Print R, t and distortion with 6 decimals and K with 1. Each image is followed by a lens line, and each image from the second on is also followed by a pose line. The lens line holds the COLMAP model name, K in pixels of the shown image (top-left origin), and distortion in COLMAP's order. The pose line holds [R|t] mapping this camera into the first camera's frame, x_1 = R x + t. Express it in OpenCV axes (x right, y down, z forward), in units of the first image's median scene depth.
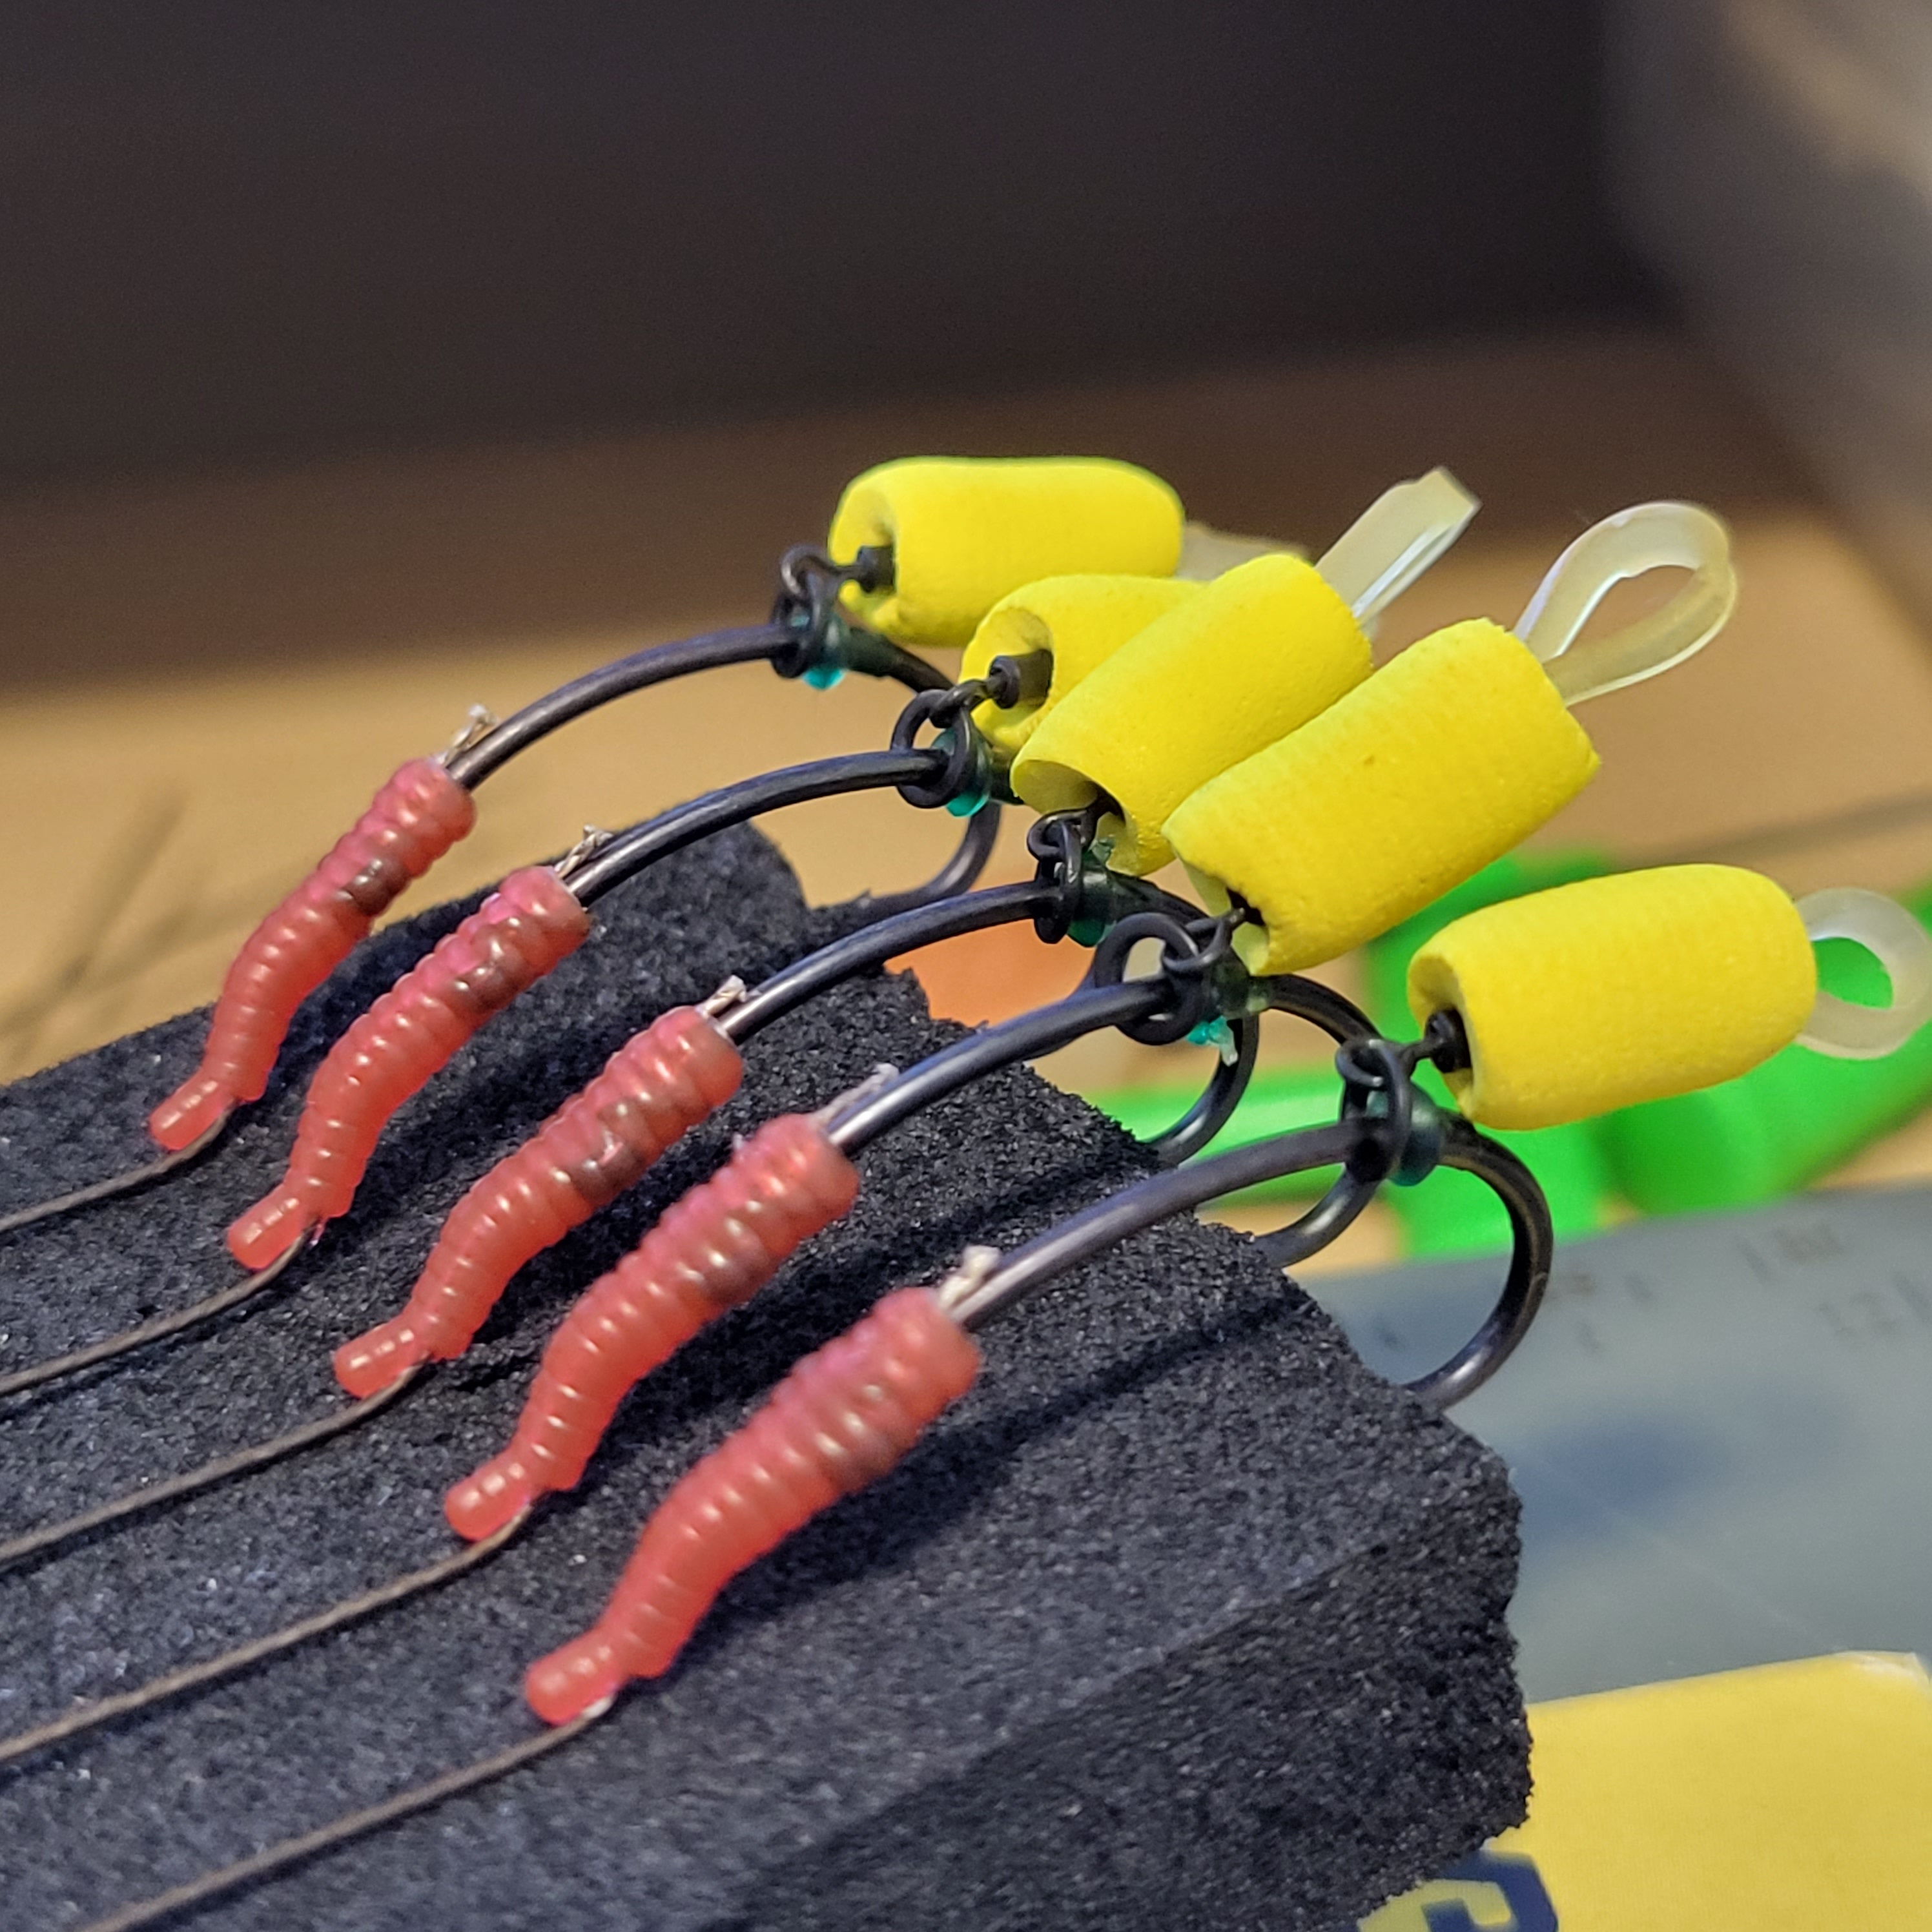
lens RADIAL K [[4506.1, 0, 969.2], [0, 4506.1, 957.9], [0, 0, 1]] dist [-0.013368, 0.000000]
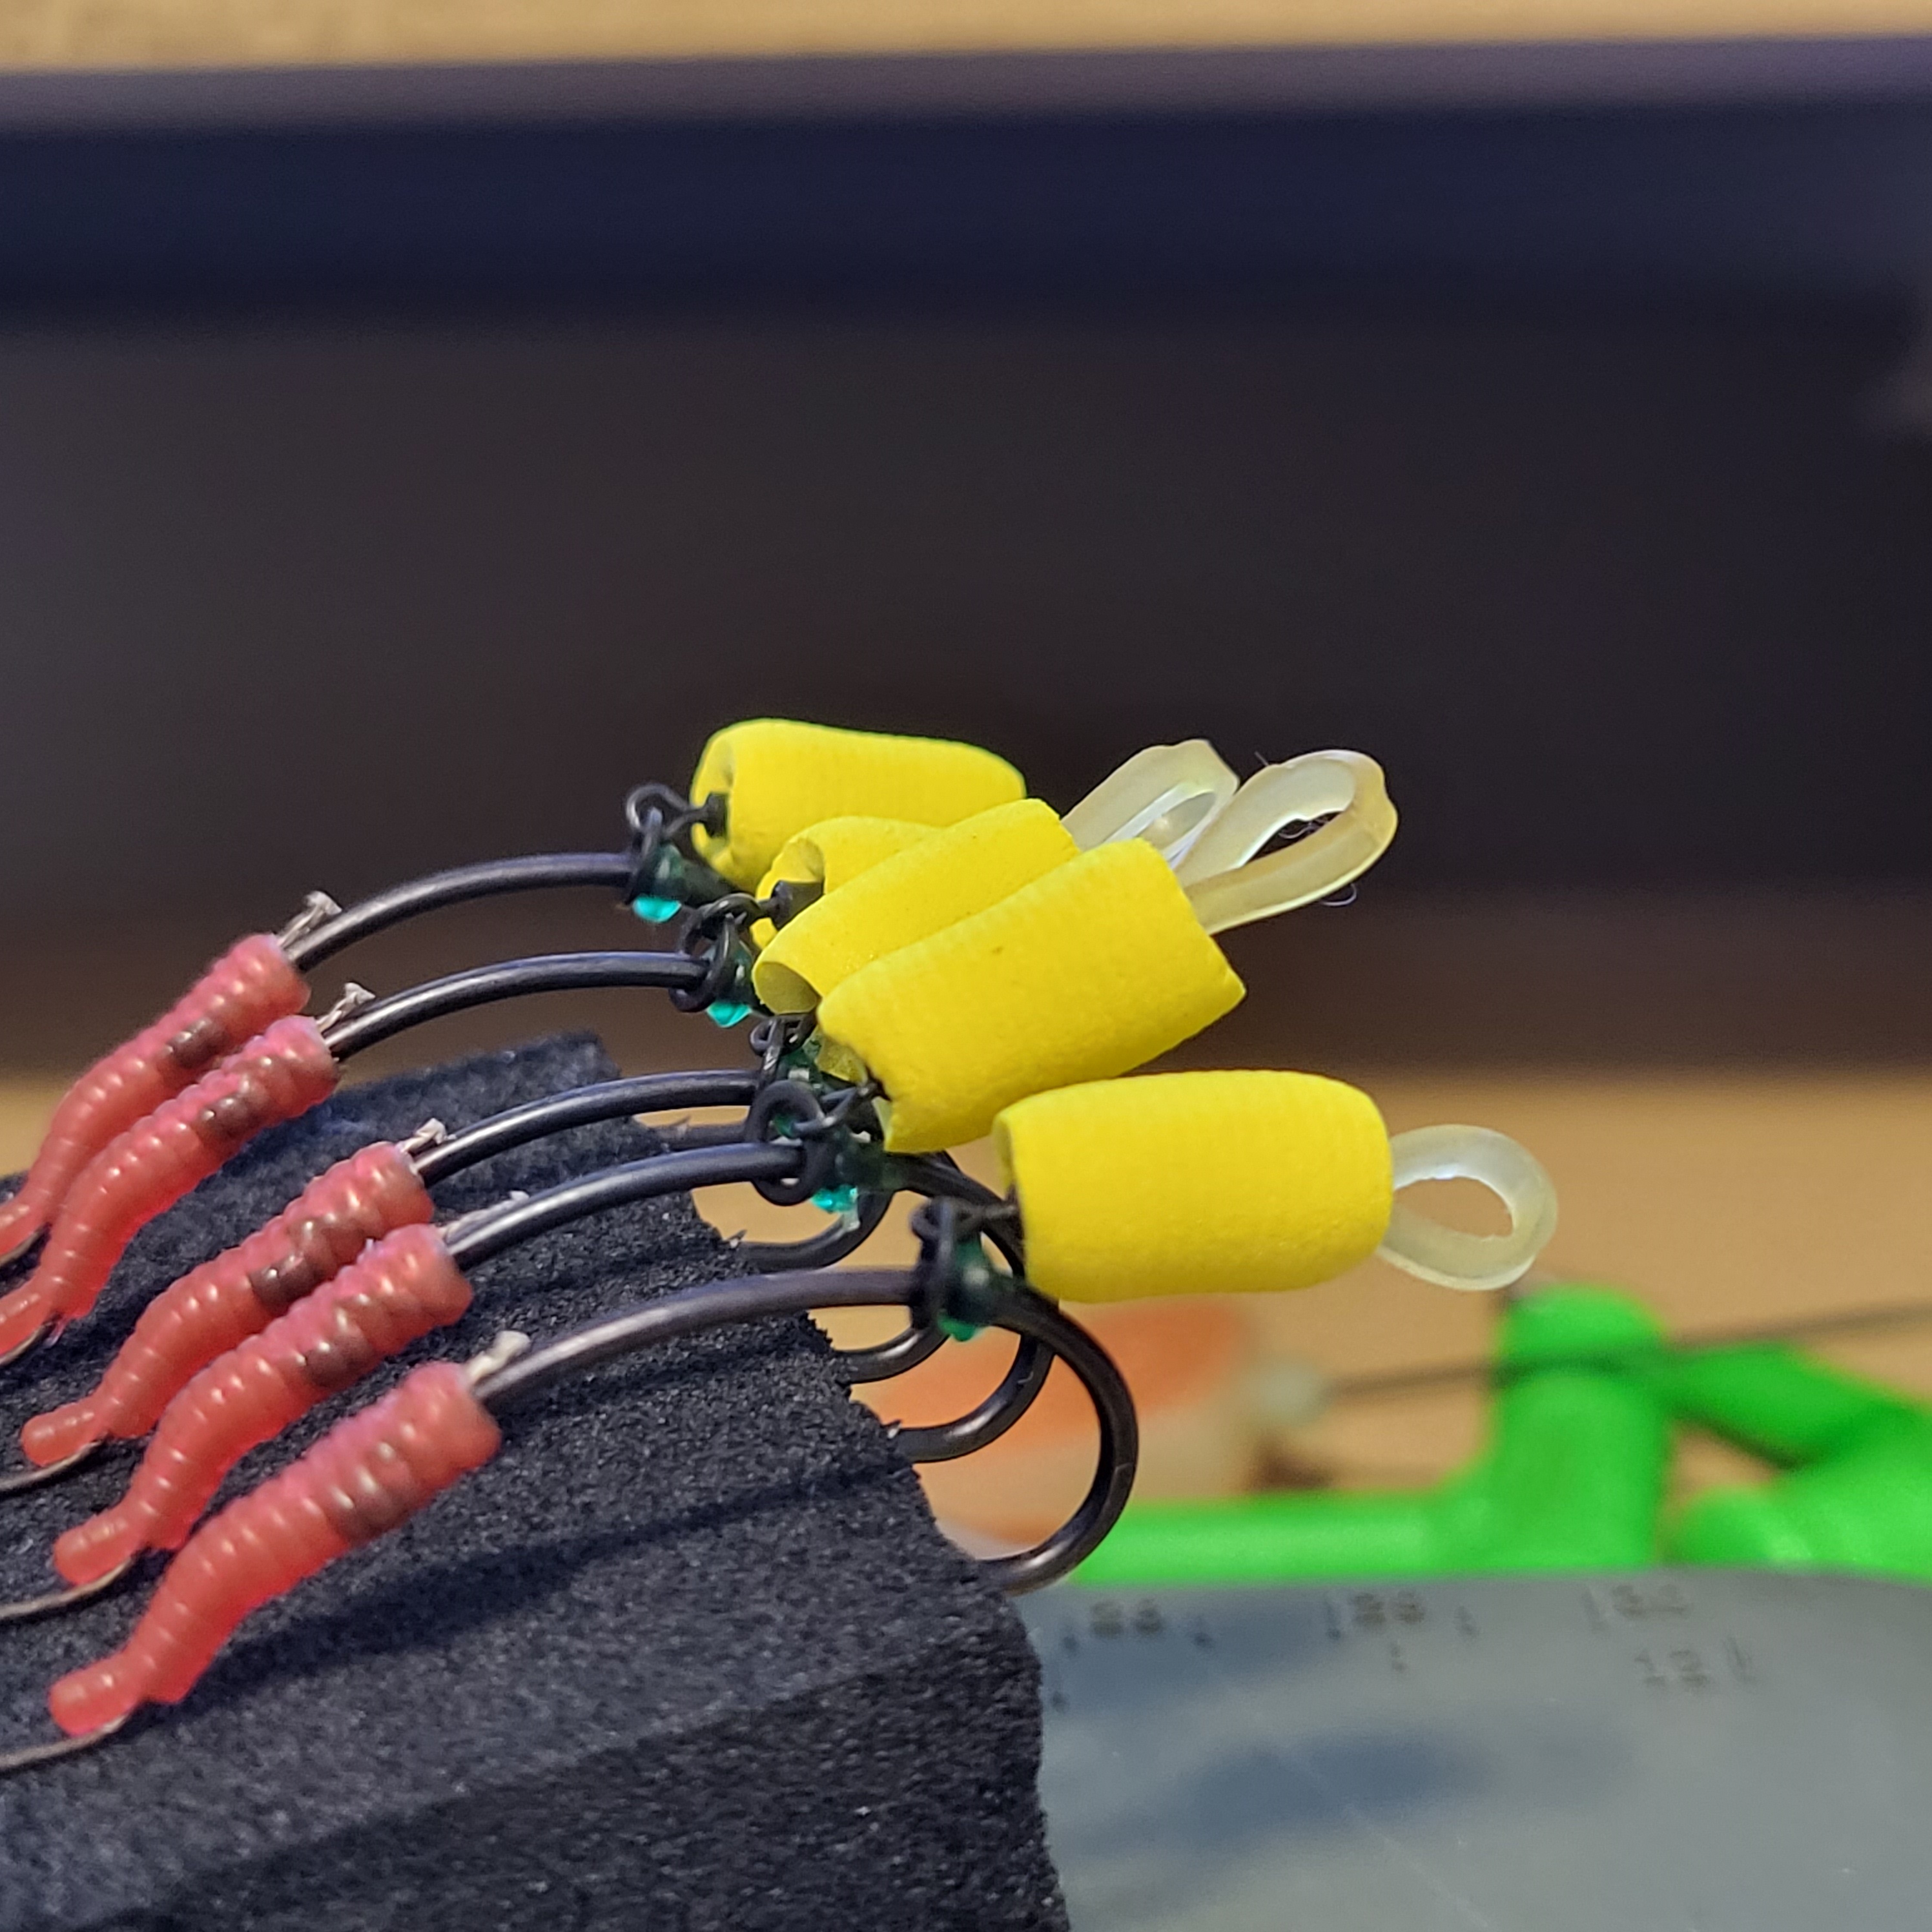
lens RADIAL K [[4506.1, 0, 962.2], [0, 4506.1, 973.8], [0, 0, 1]] dist [-0.013368, 0.000000]
pose [[0.973323, 0.079100, -0.215371, 0.312190], [-0.113958, 0.981387, -0.154571, 0.127106], [0.199136, 0.174991, 0.964221, -0.017416]]
